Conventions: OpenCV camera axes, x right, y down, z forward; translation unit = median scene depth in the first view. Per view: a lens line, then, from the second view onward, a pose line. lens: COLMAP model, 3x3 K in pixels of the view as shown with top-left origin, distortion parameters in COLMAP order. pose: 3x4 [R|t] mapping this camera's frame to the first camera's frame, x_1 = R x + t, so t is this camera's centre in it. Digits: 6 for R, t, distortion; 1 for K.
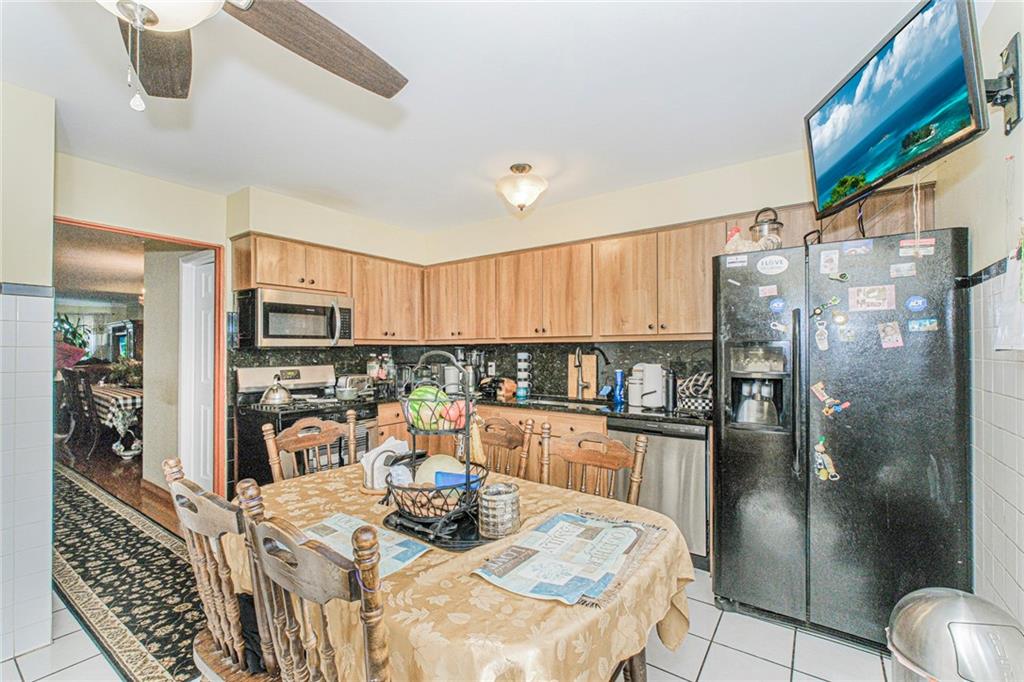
lens RADIAL K [[442.5, 0, 512.0], [0, 442.5, 341.0], [0, 0, 1]] dist [-0.000539, -0.000053]
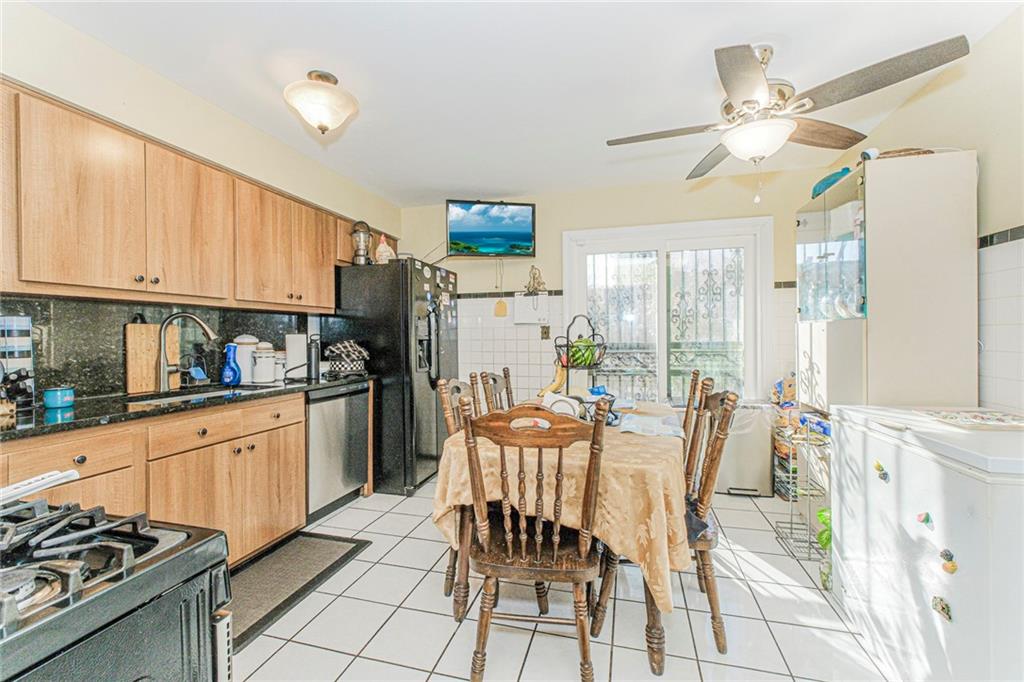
lens RADIAL K [[440.2, 0, 509.3], [0, 440.2, 335.1], [0, 0, 1]] dist [-0.001719, -0.000208]
pose [[-0.330667, -0.001026, 0.943747, -0.697710], [-0.022965, 0.999712, -0.006960, 0.044854], [-0.943468, -0.023975, -0.330596, 0.817744]]
